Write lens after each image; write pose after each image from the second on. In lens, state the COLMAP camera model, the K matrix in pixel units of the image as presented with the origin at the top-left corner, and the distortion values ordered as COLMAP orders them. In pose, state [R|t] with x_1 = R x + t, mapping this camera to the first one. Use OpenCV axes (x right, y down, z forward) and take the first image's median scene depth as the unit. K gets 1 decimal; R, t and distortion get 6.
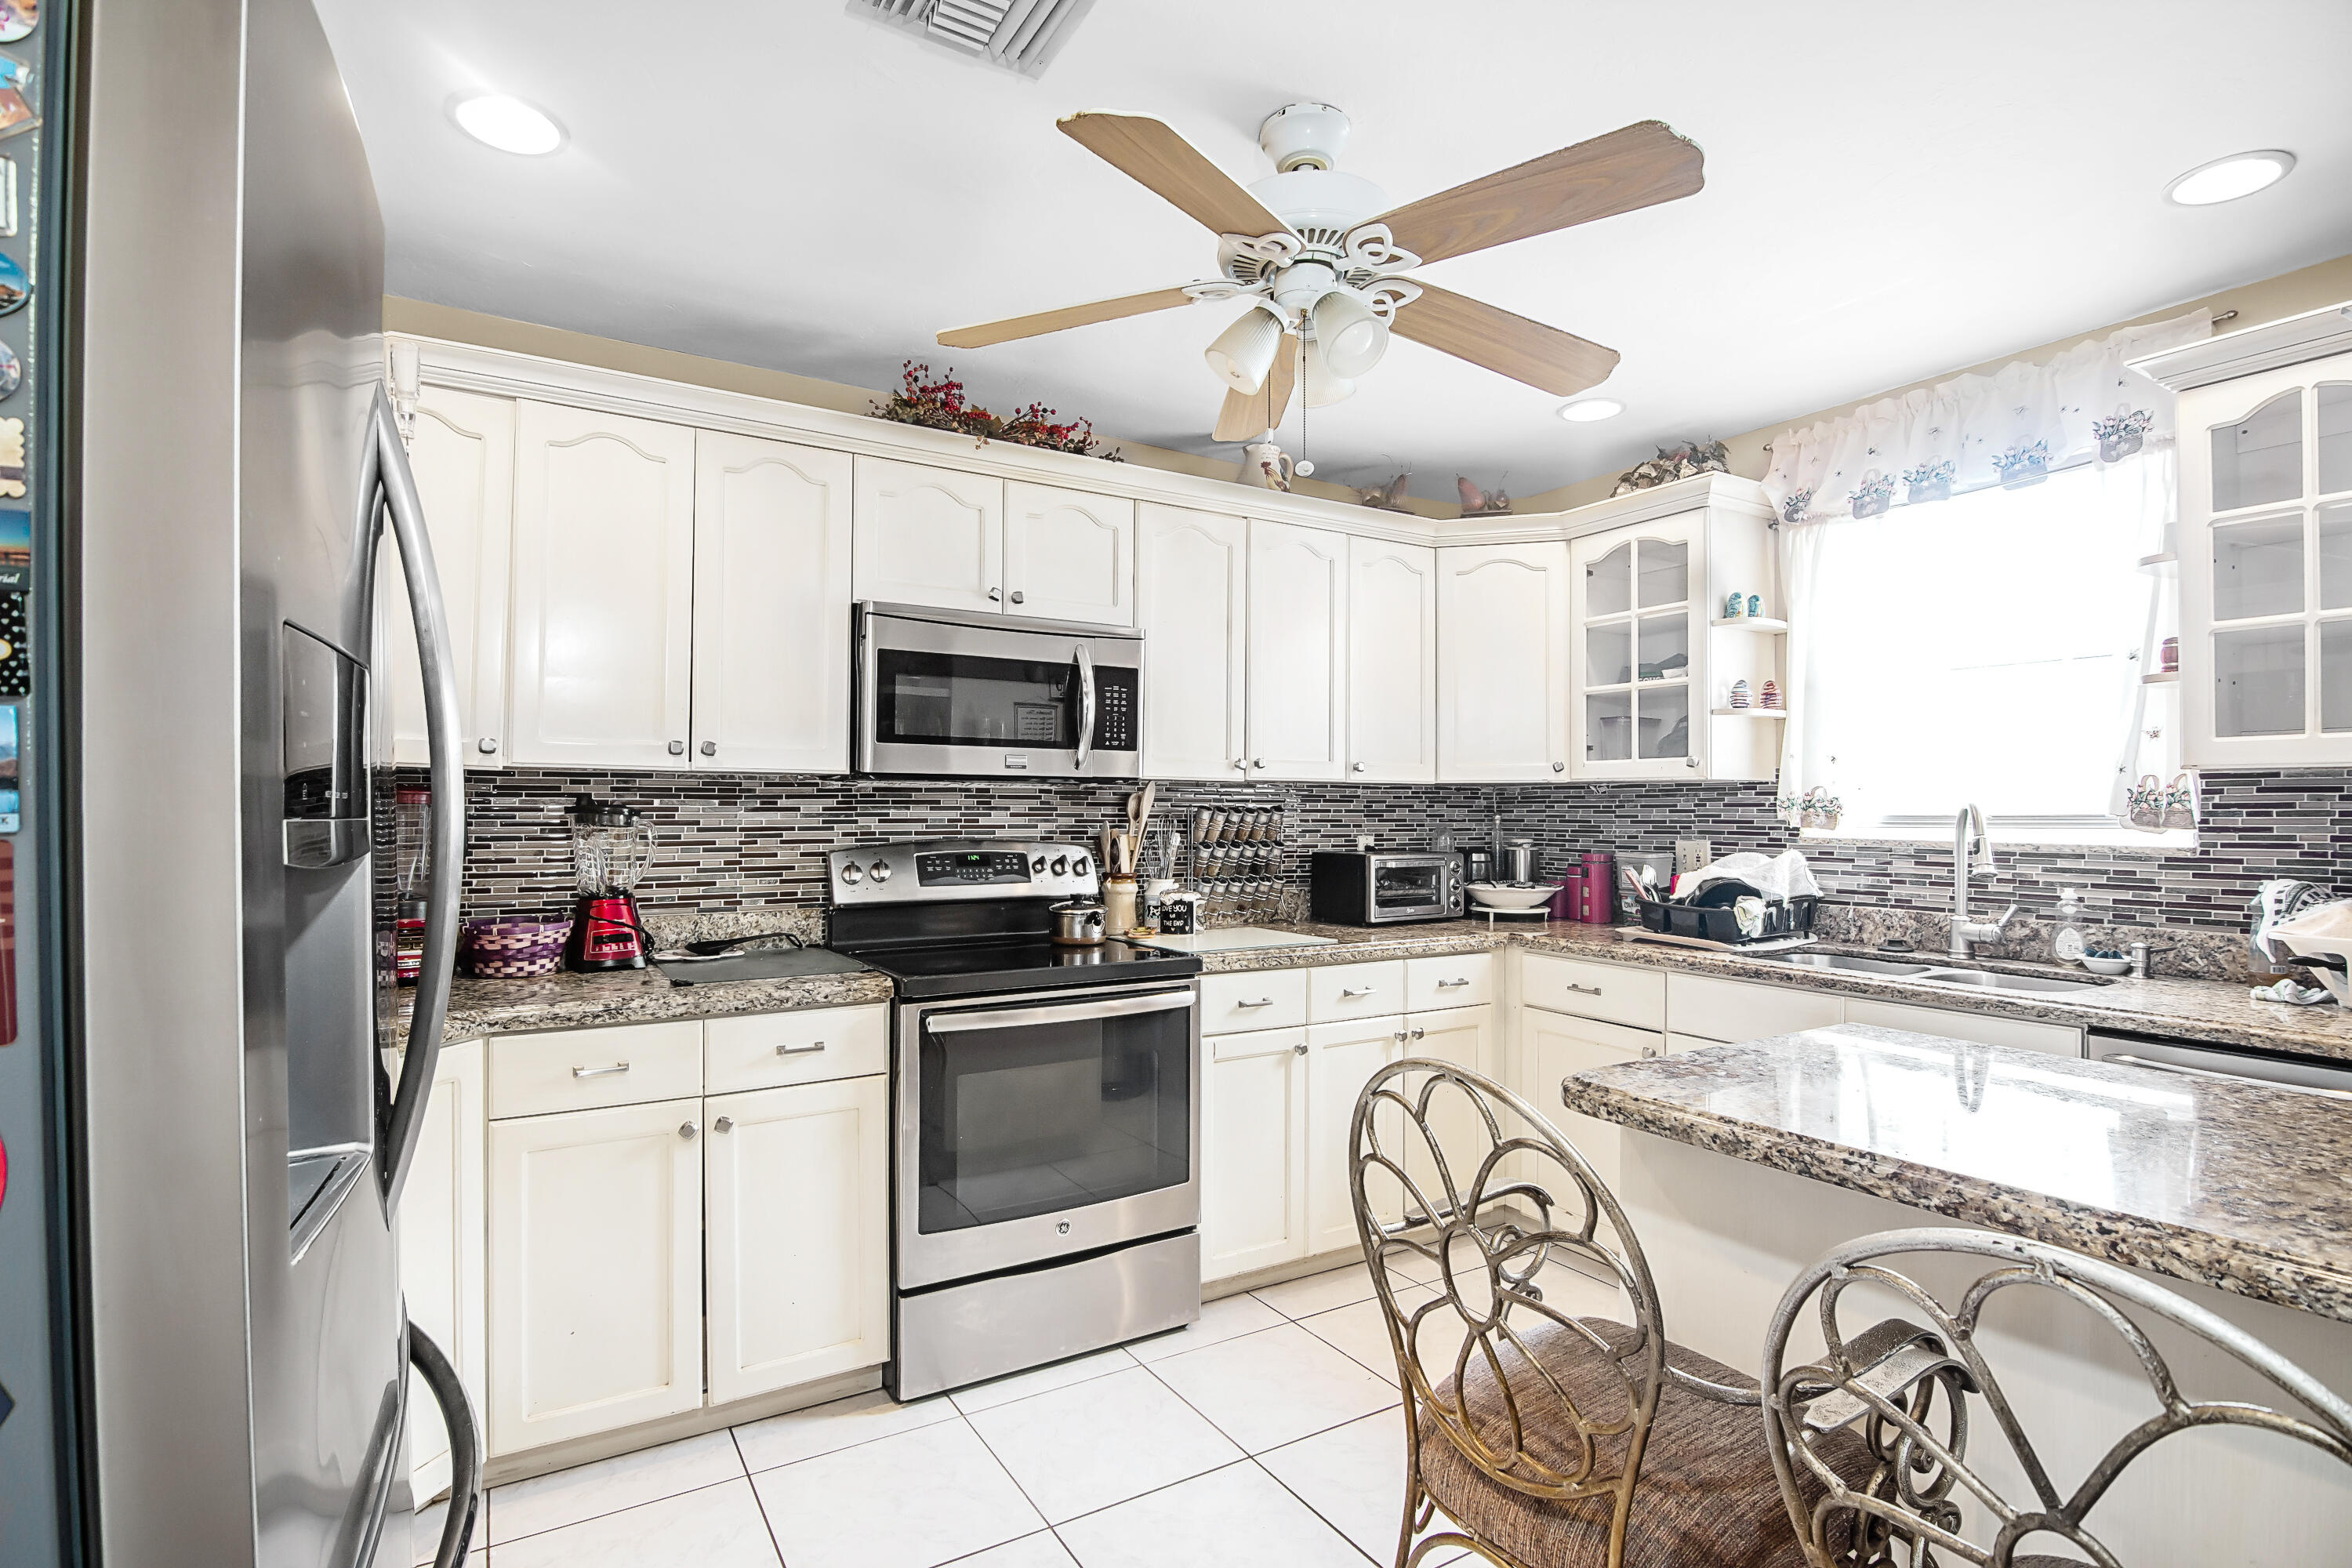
lens RADIAL K [[1153.8, 0, 1185.6], [0, 1153.8, 815.6], [0, 0, 1]] dist [-0.003726, -0.000372]
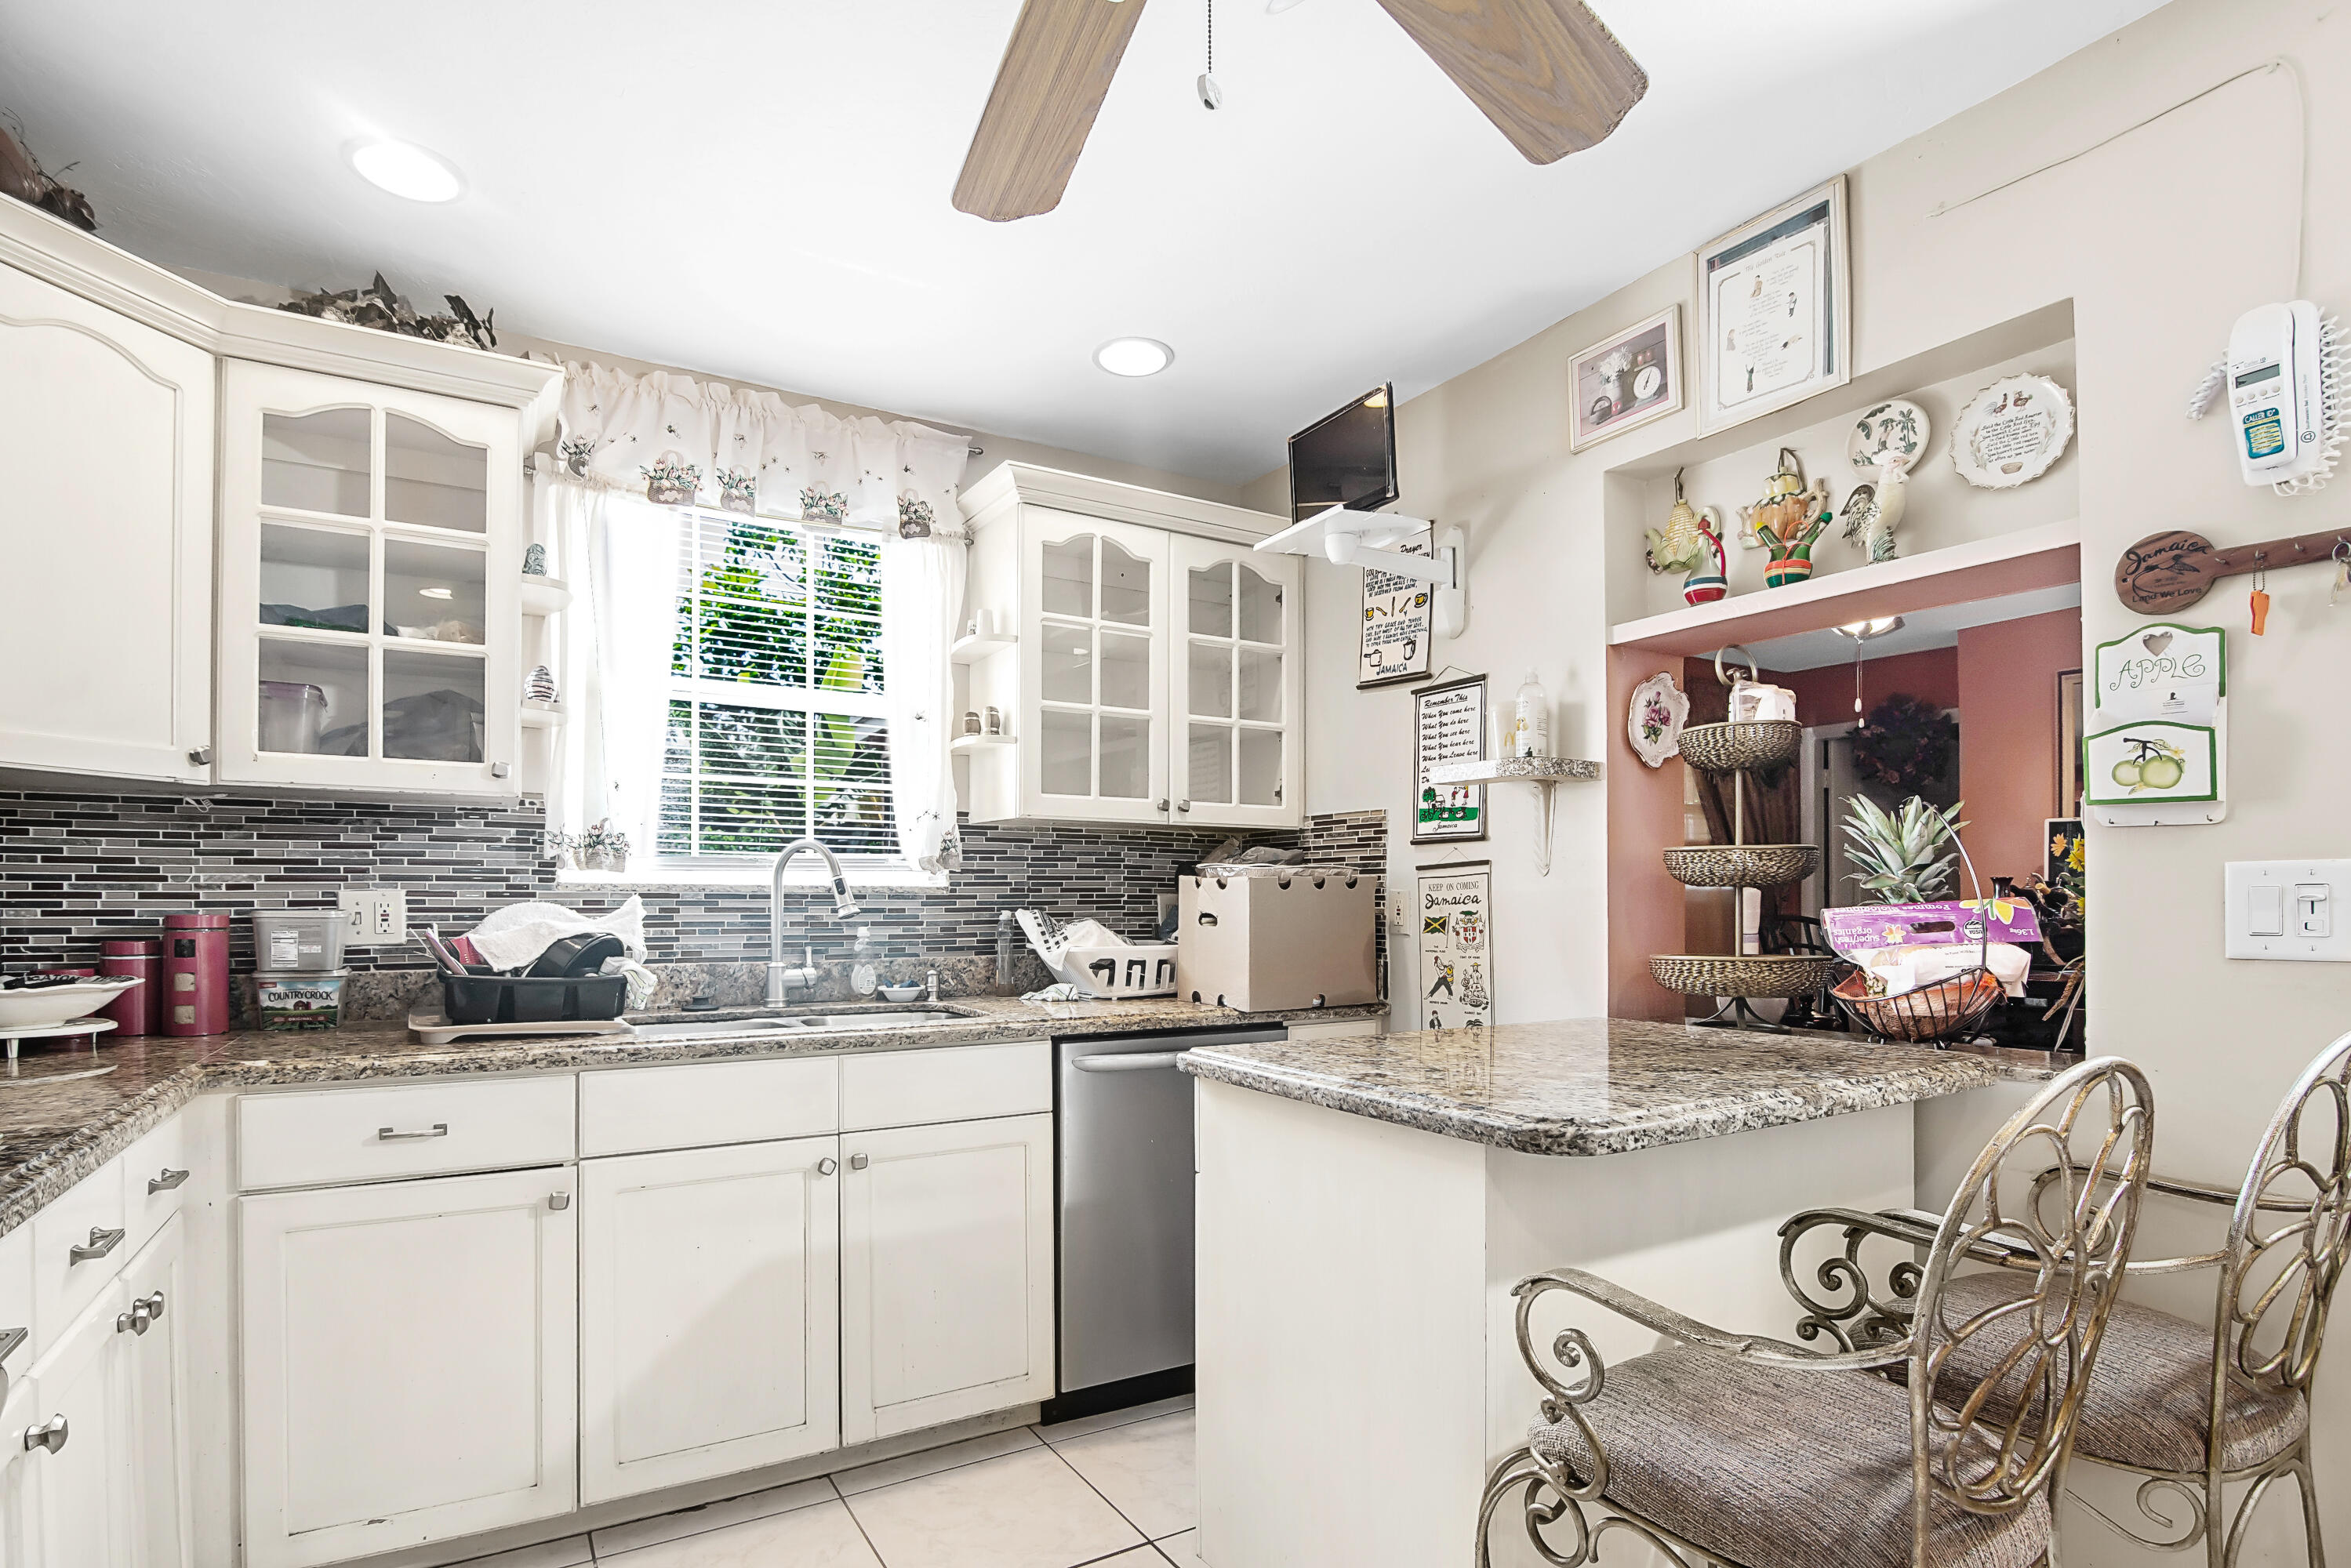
lens RADIAL K [[1148.6, 0, 1168.7], [0, 1148.6, 887.6], [0, 0, 1]] dist [-0.000828, -0.000128]
pose [[0.020435, 0.002996, 0.999787, -0.248018], [0.002959, 0.999991, -0.003057, 0.027294], [-0.999787, 0.003021, 0.020426, 0.611347]]
